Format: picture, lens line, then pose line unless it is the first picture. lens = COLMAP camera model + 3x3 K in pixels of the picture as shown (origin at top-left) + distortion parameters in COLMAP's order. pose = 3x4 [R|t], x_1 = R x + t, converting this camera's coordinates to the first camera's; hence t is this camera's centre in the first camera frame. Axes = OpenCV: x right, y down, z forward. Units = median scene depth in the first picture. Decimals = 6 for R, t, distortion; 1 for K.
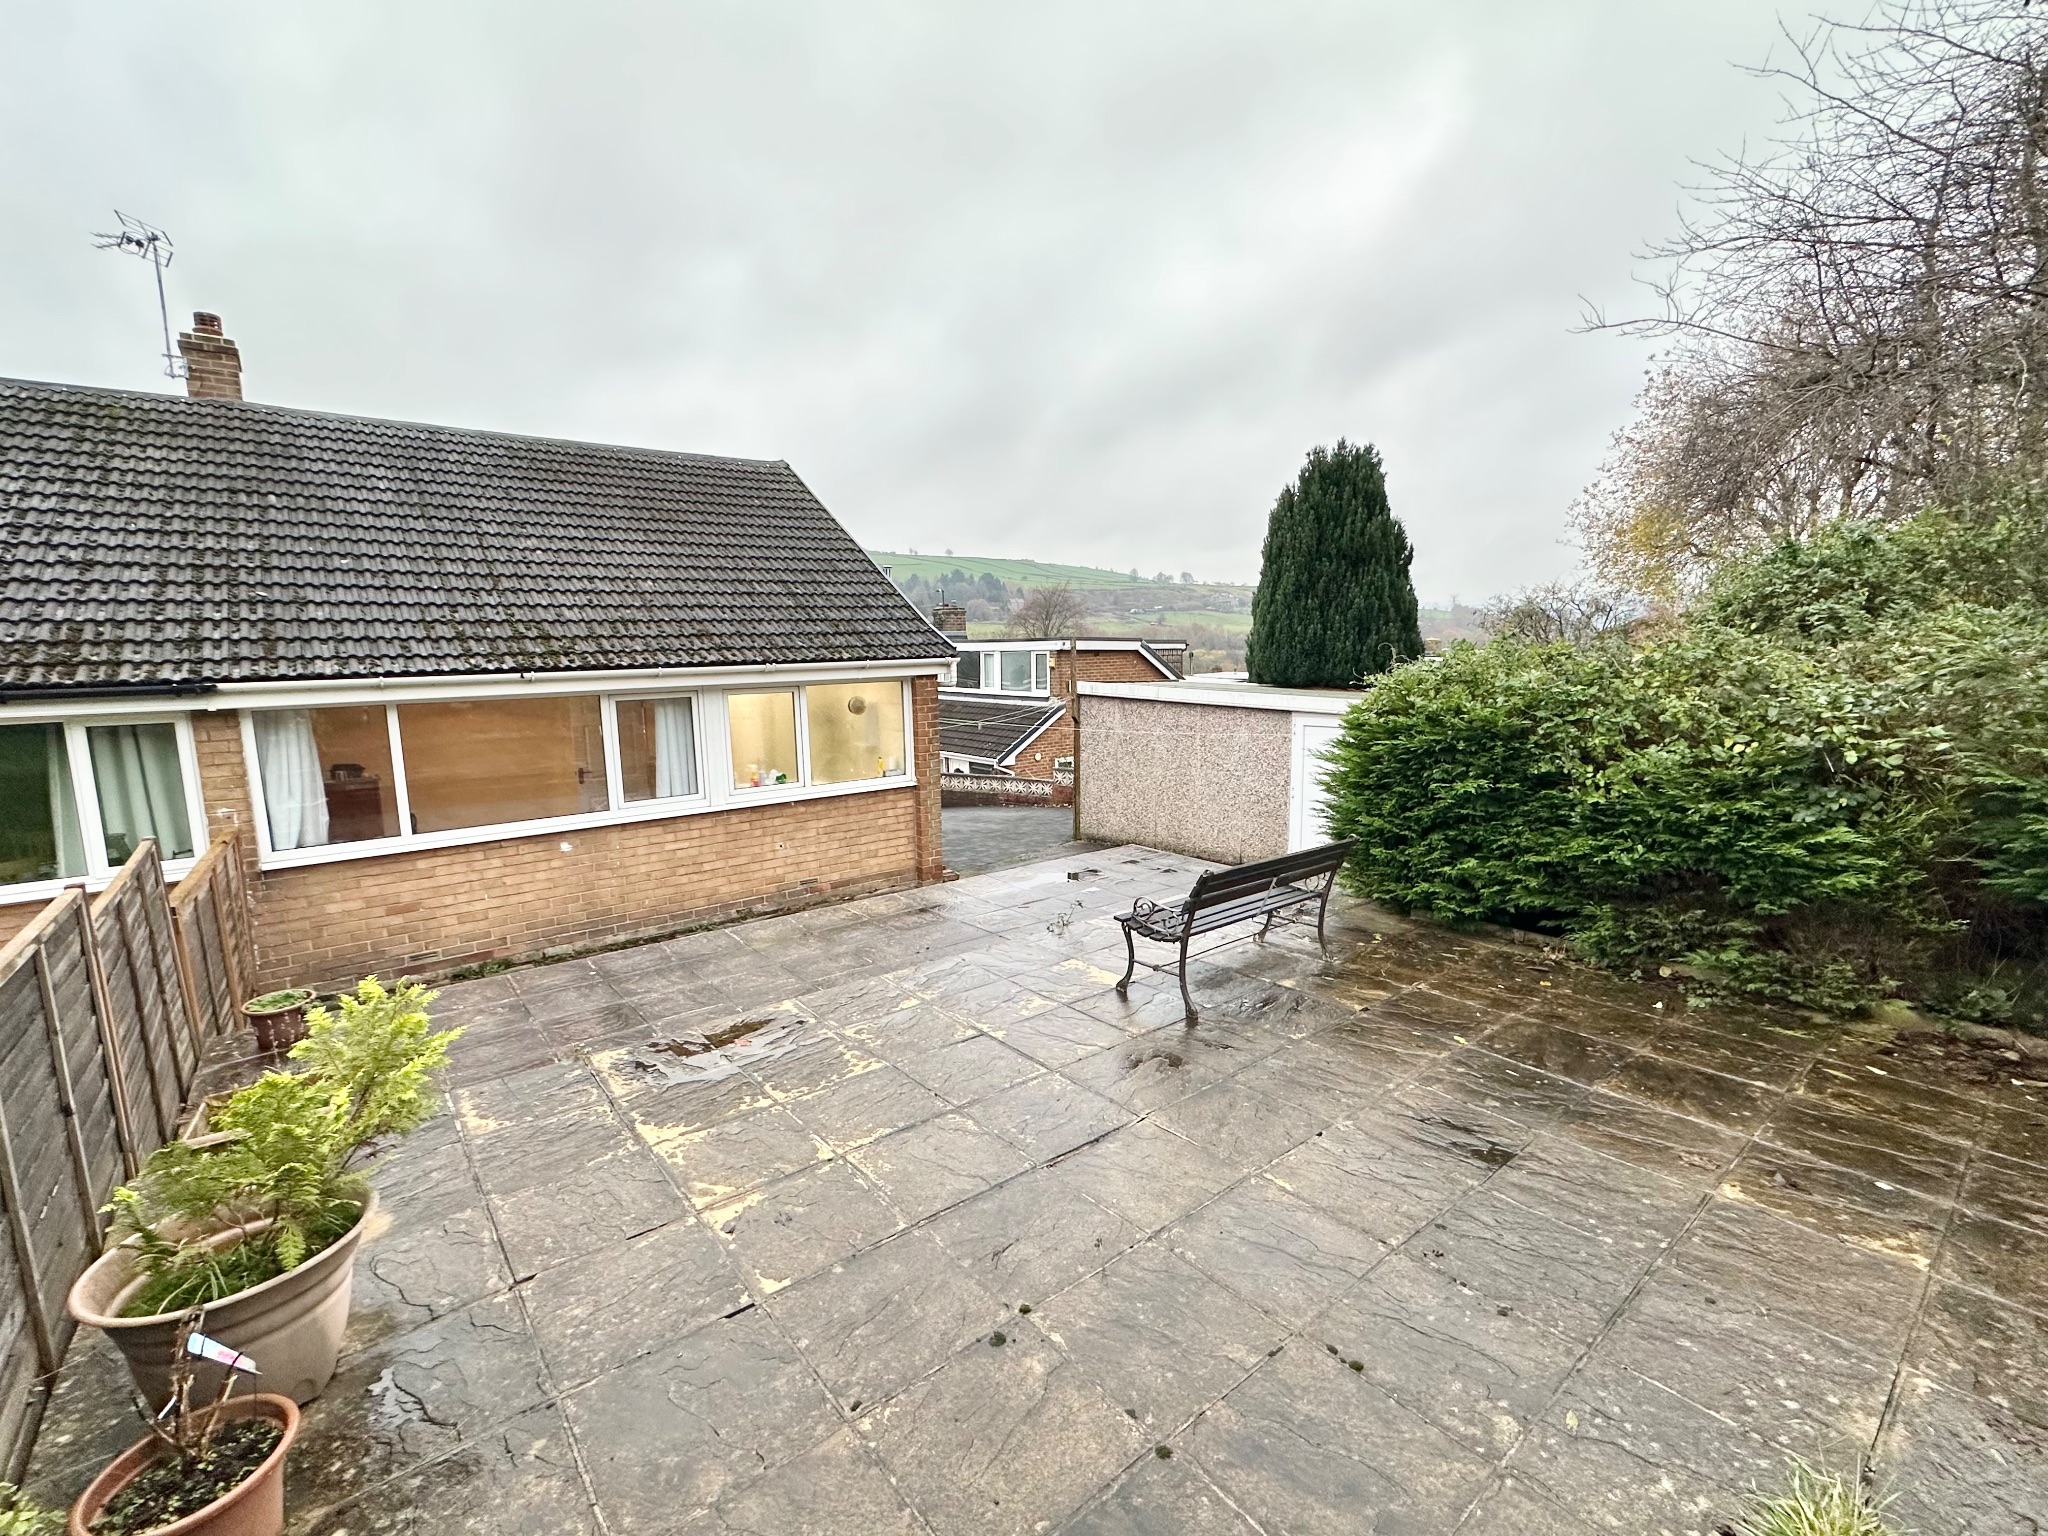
lens RADIAL K [[877.7, 0, 1027.9], [0, 877.7, 773.5], [0, 0, 1]] dist [0.001519, 0.000102]
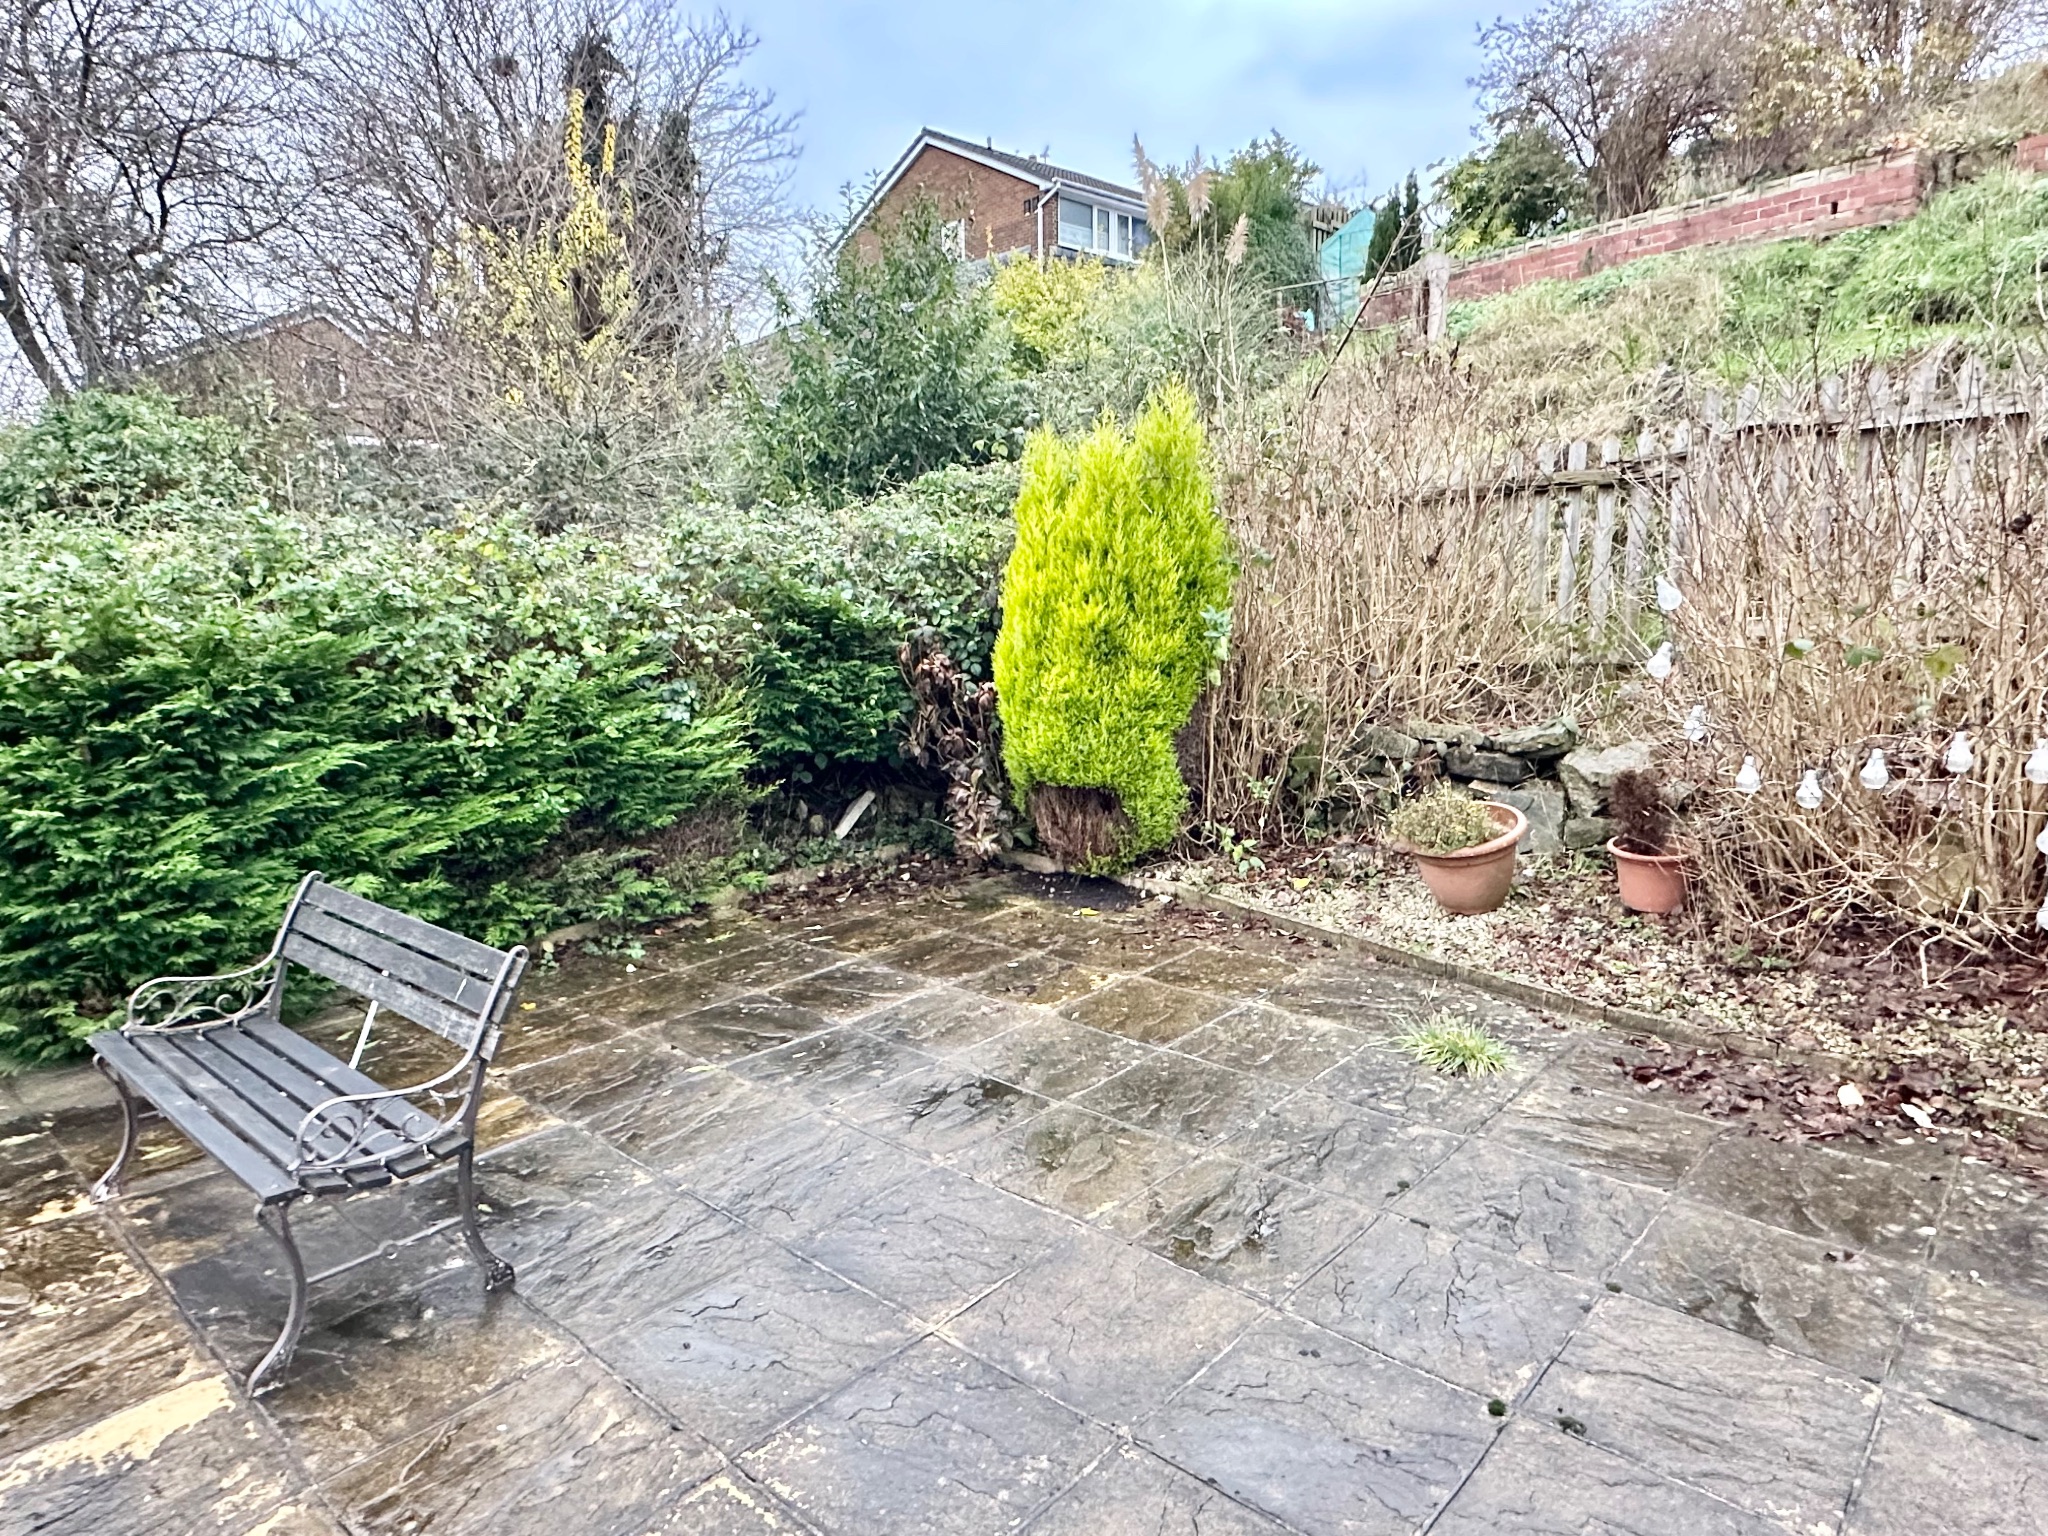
lens RADIAL K [[1248.2, 0, 1028.7], [0, 1248.2, 770.0], [0, 0, 1]] dist [-0.006199, 0.000806]
pose [[-0.144294, -0.139485, 0.979655, -0.598726], [0.159781, 0.973739, 0.162177, -0.060039], [-0.976550, 0.179932, -0.118217, 1.000757]]
